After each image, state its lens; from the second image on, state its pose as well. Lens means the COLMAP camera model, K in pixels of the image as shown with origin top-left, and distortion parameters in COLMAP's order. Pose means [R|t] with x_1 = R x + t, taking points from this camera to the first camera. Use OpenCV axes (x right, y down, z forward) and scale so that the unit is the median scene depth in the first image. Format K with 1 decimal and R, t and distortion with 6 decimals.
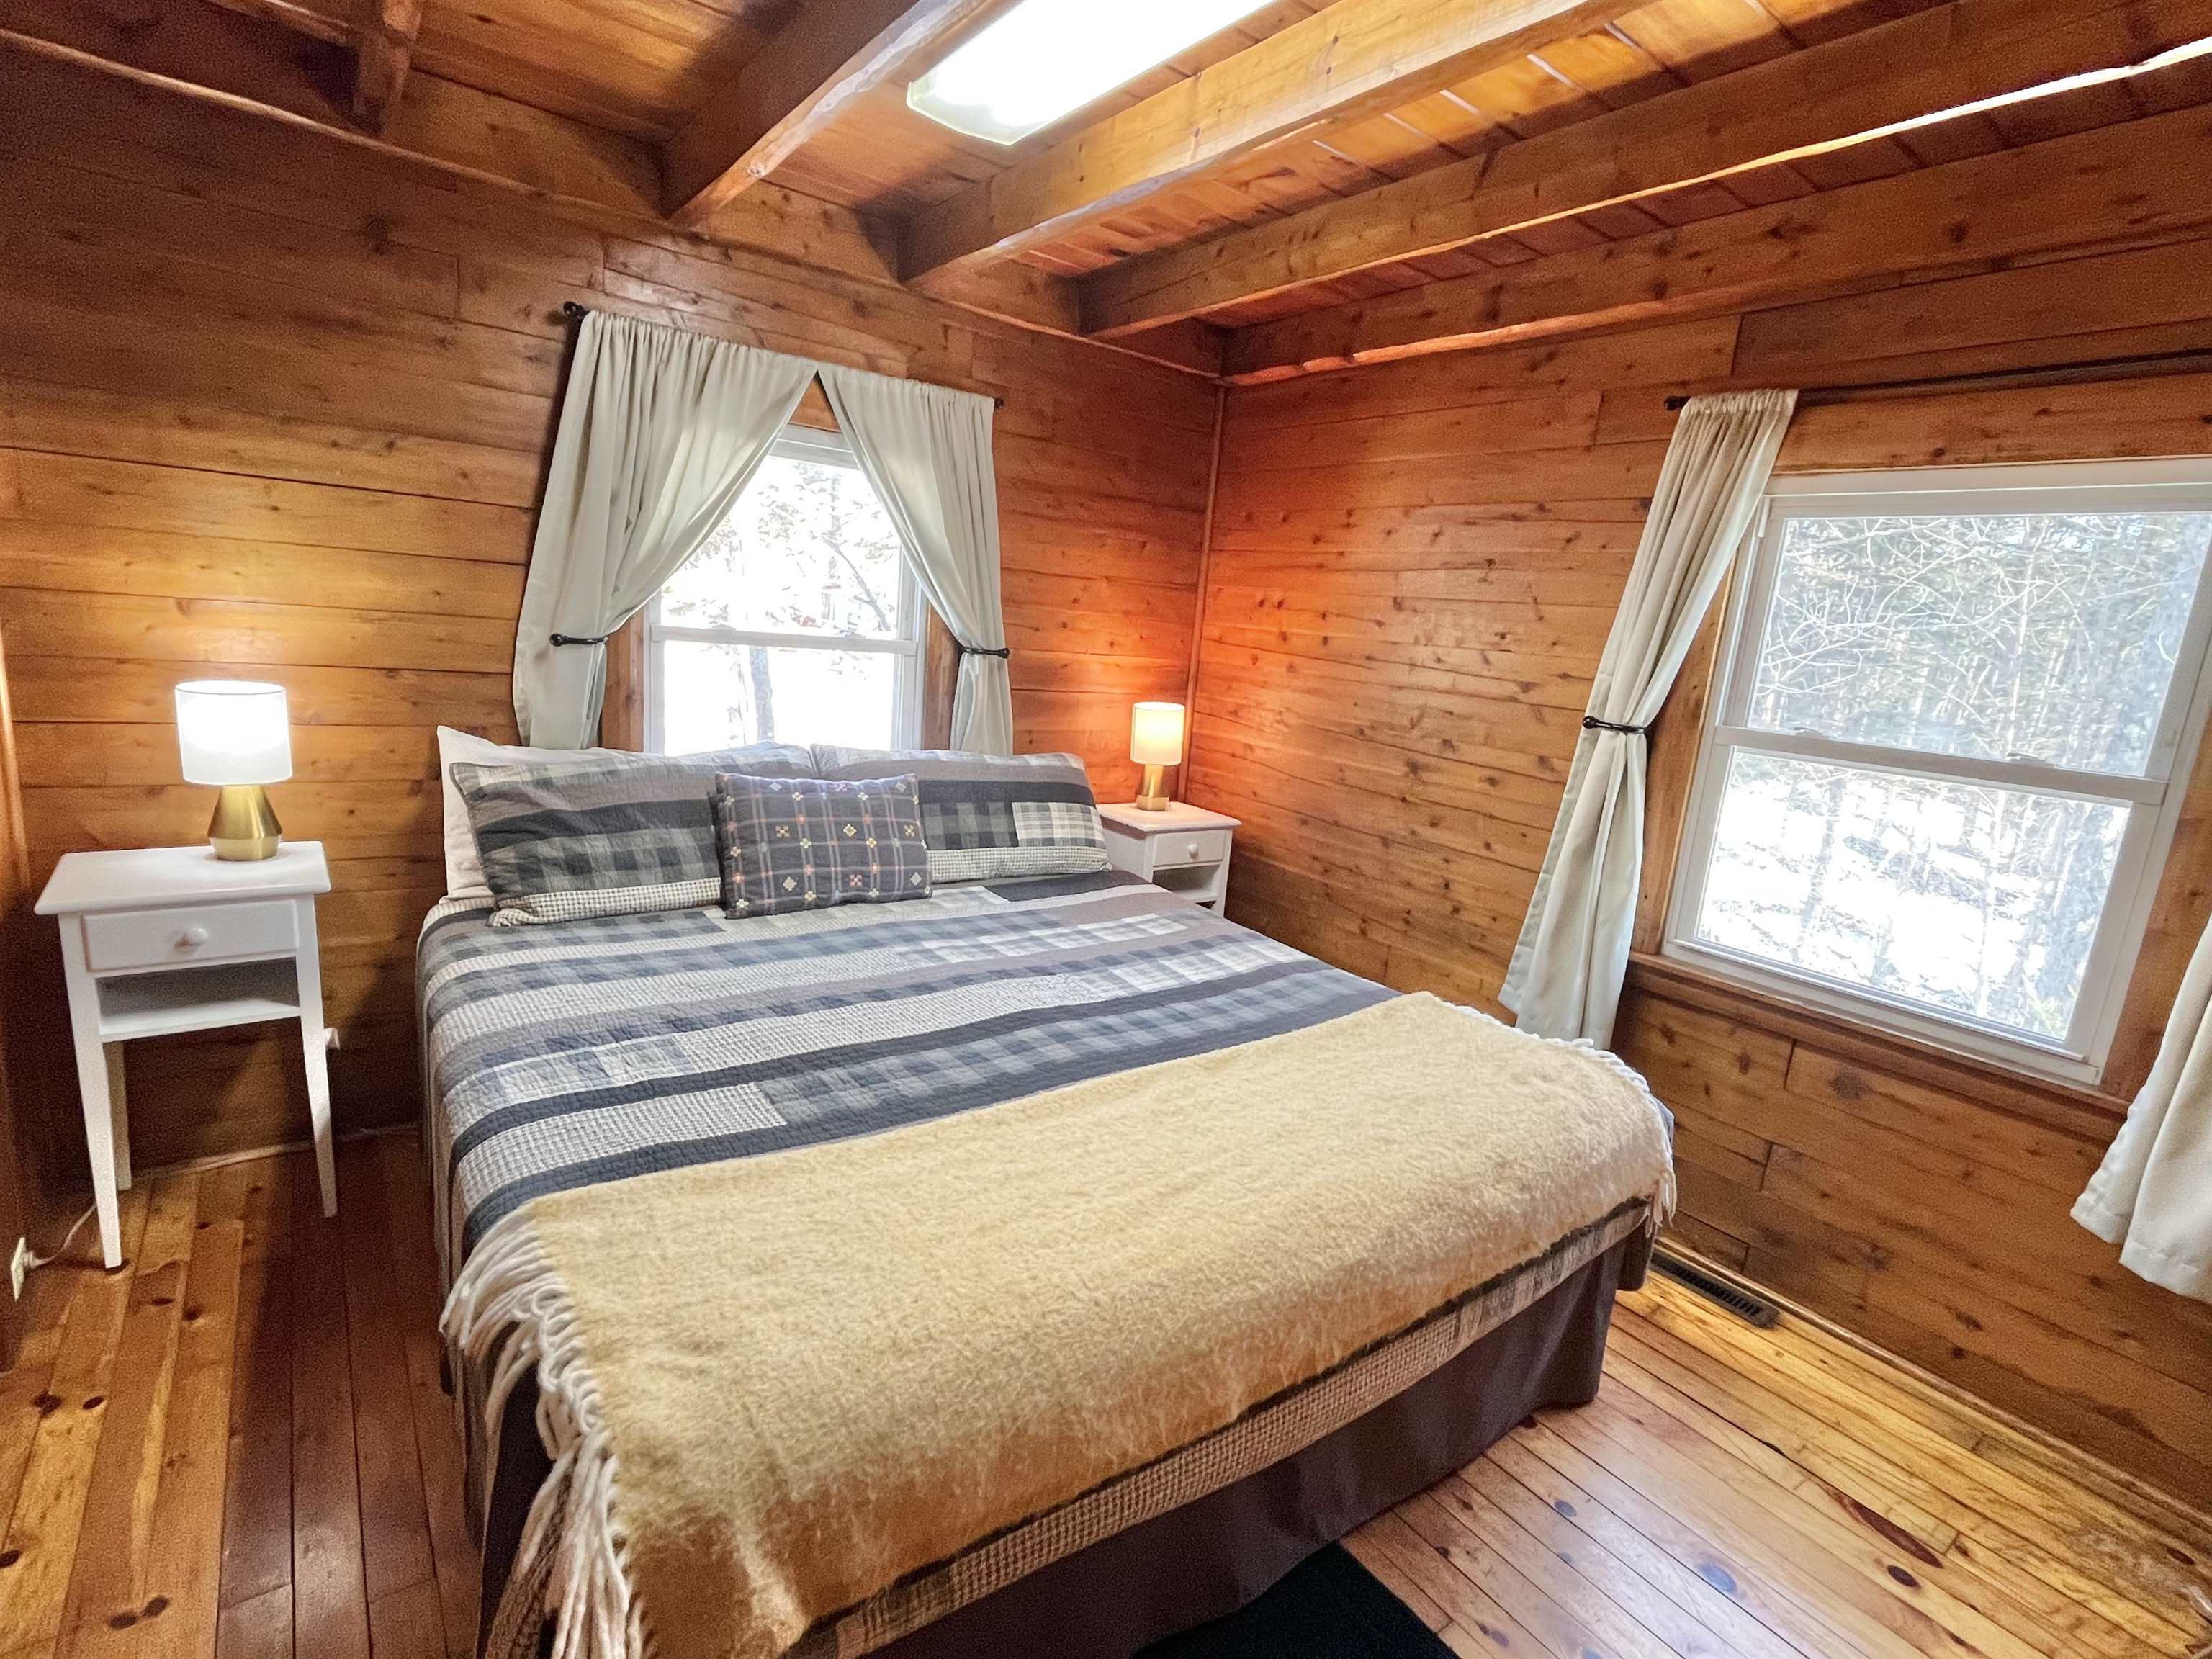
lens RADIAL K [[1049.3, 0, 1101.3], [0, 1049.3, 835.3], [0, 0, 1]] dist [-0.004282, -0.002619]
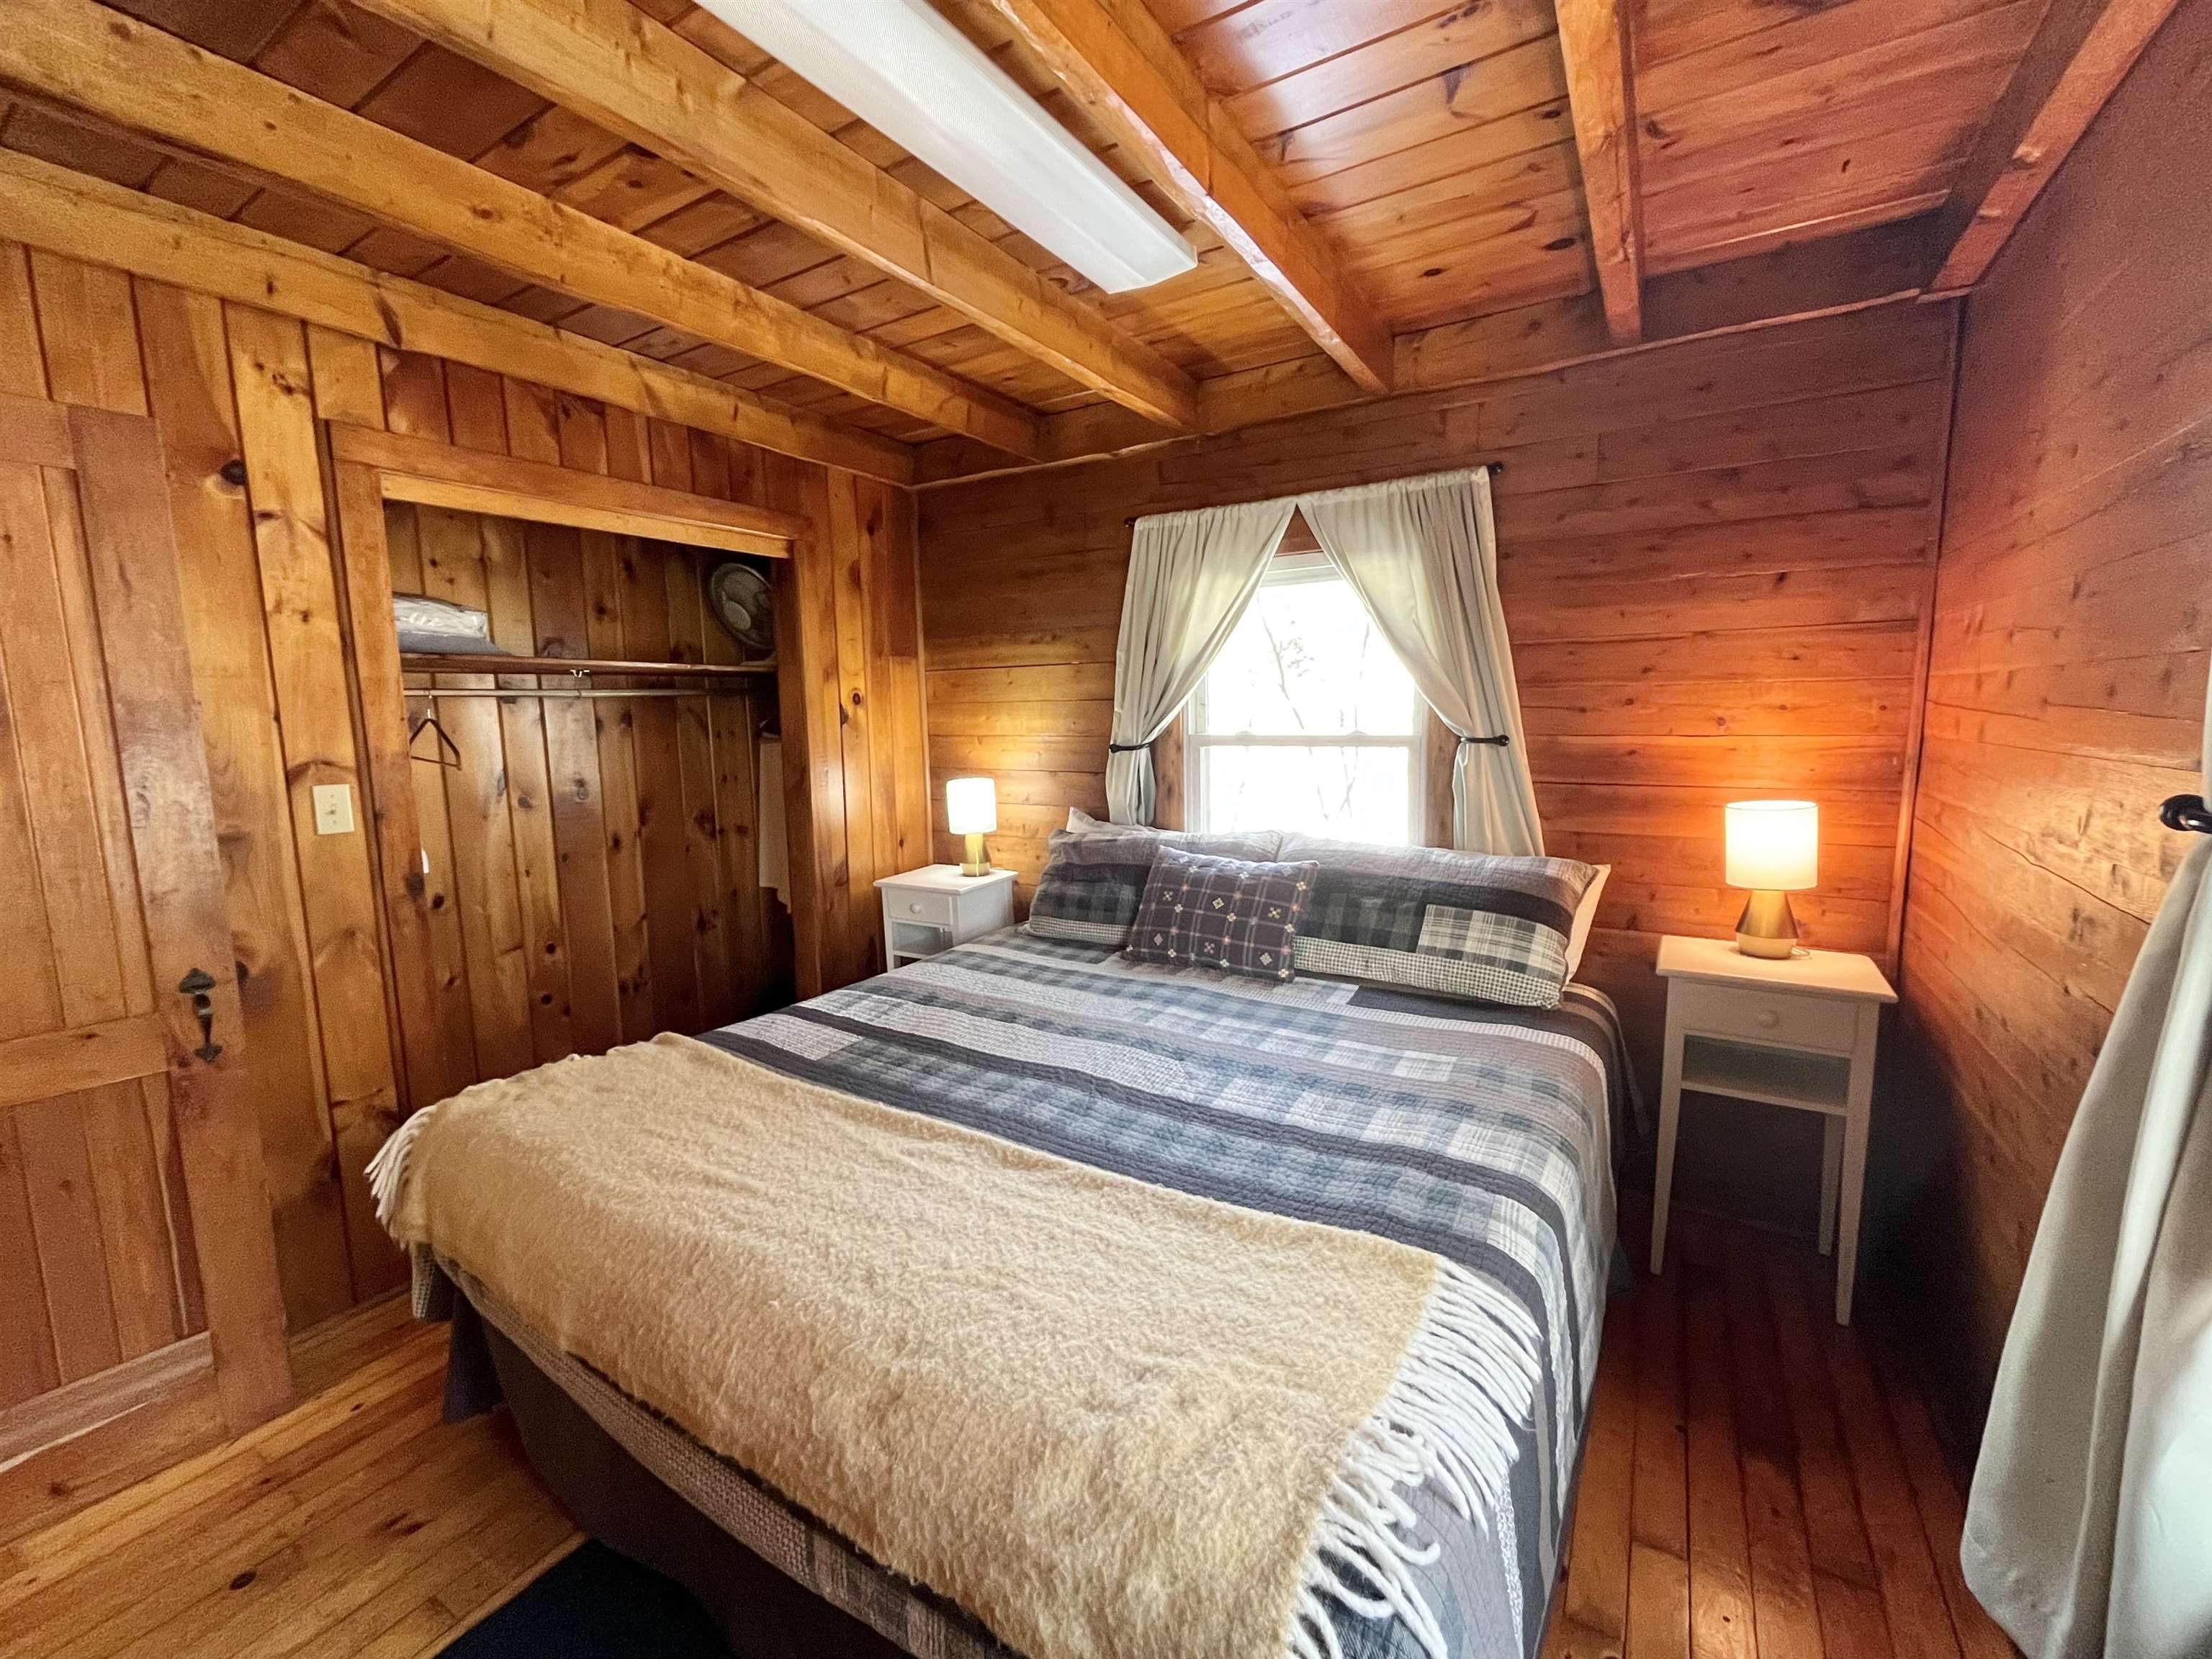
lens RADIAL K [[903.5, 0, 1102.7], [0, 903.5, 820.0], [0, 0, 1]] dist [-0.000226, 0.000552]
pose [[0.363934, 0.015659, -0.931293, 0.638897], [-0.145148, 0.988597, -0.040099, -0.037339], [0.920046, 0.149769, 0.362057, 0.557237]]
